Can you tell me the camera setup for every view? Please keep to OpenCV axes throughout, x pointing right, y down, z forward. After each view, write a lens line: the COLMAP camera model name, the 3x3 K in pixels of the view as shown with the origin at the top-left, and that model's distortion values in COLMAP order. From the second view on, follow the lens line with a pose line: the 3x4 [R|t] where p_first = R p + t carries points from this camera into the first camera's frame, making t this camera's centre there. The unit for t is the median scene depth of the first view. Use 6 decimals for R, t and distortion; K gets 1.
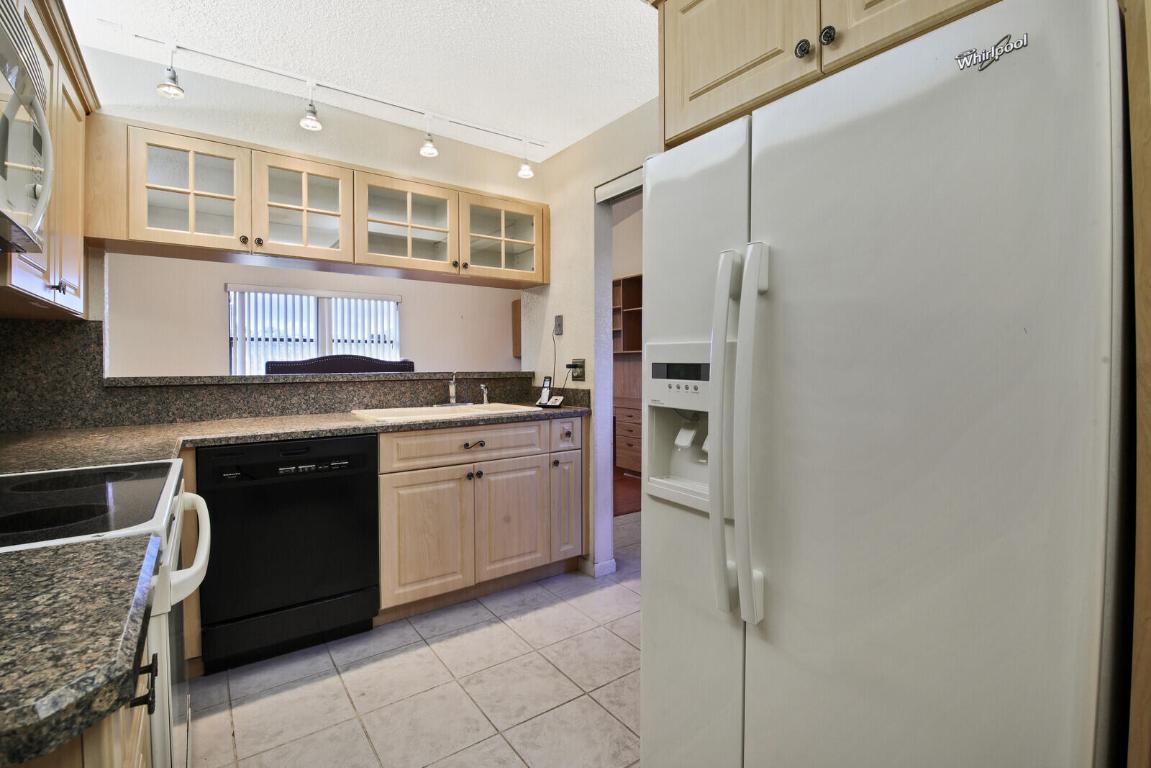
lens RADIAL K [[522.5, 0, 577.7], [0, 522.5, 368.7], [0, 0, 1]] dist [-0.014406, -0.004273]
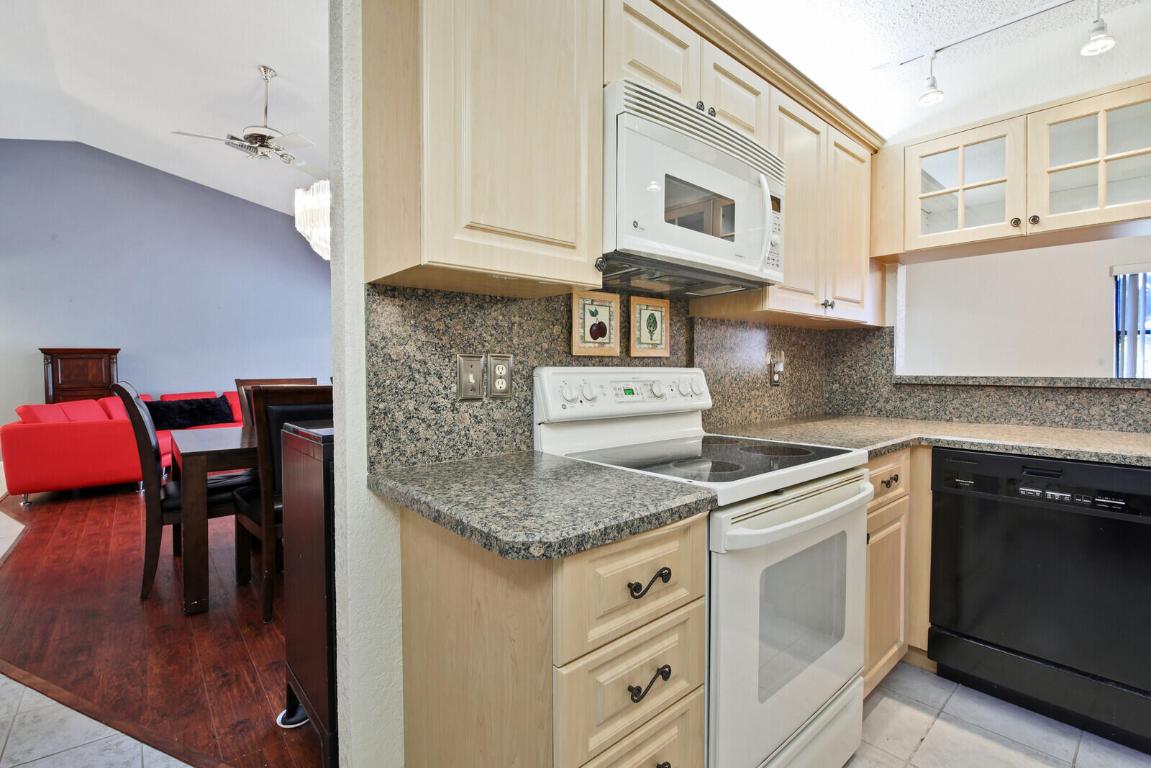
lens RADIAL K [[522.5, 0, 578.5], [0, 522.5, 380.0], [0, 0, 1]] dist [-0.014406, -0.004273]
pose [[0.079013, 0.032157, -0.996355, 0.186980], [-0.009181, 0.999461, 0.031530, -0.002722], [0.996831, 0.006656, 0.079265, 0.204881]]
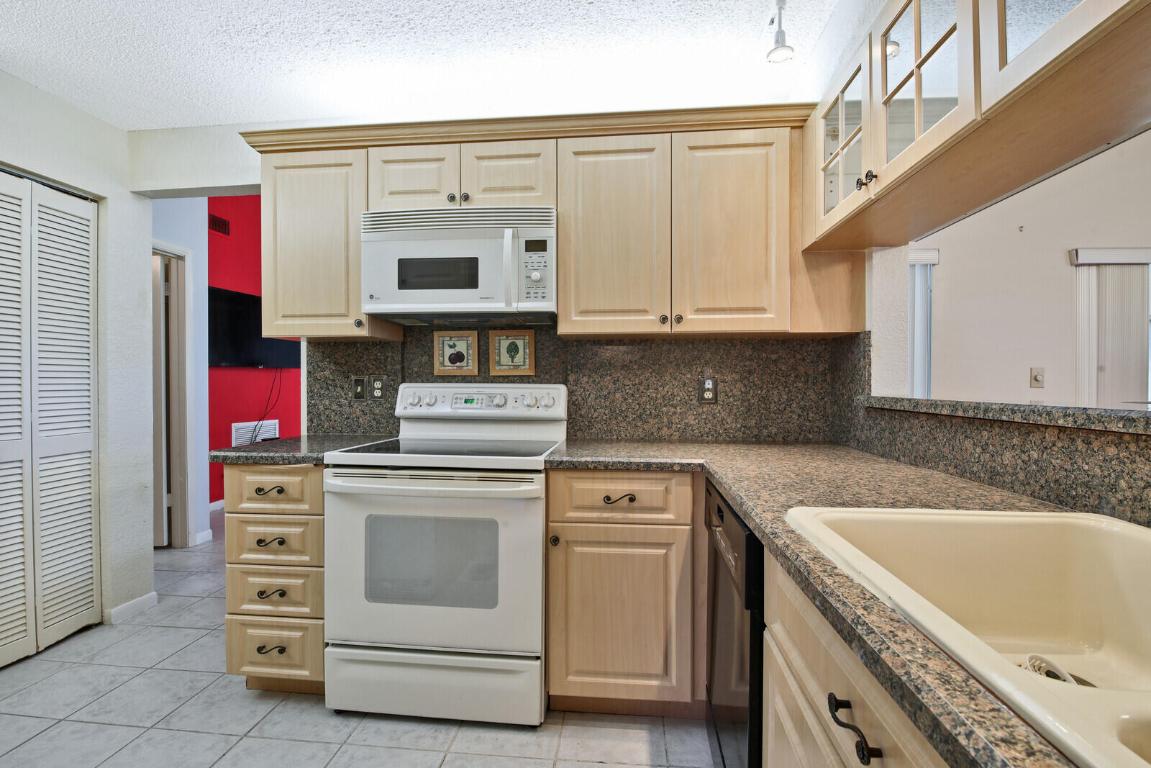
lens RADIAL K [[522.5, 0, 584.2], [0, 522.5, 384.6], [0, 0, 1]] dist [-0.014406, -0.004273]
pose [[-0.663590, 0.010437, -0.748024, 0.068088], [-0.003866, 0.999841, 0.017380, -0.014998], [0.748086, 0.014425, -0.663445, 1.227550]]
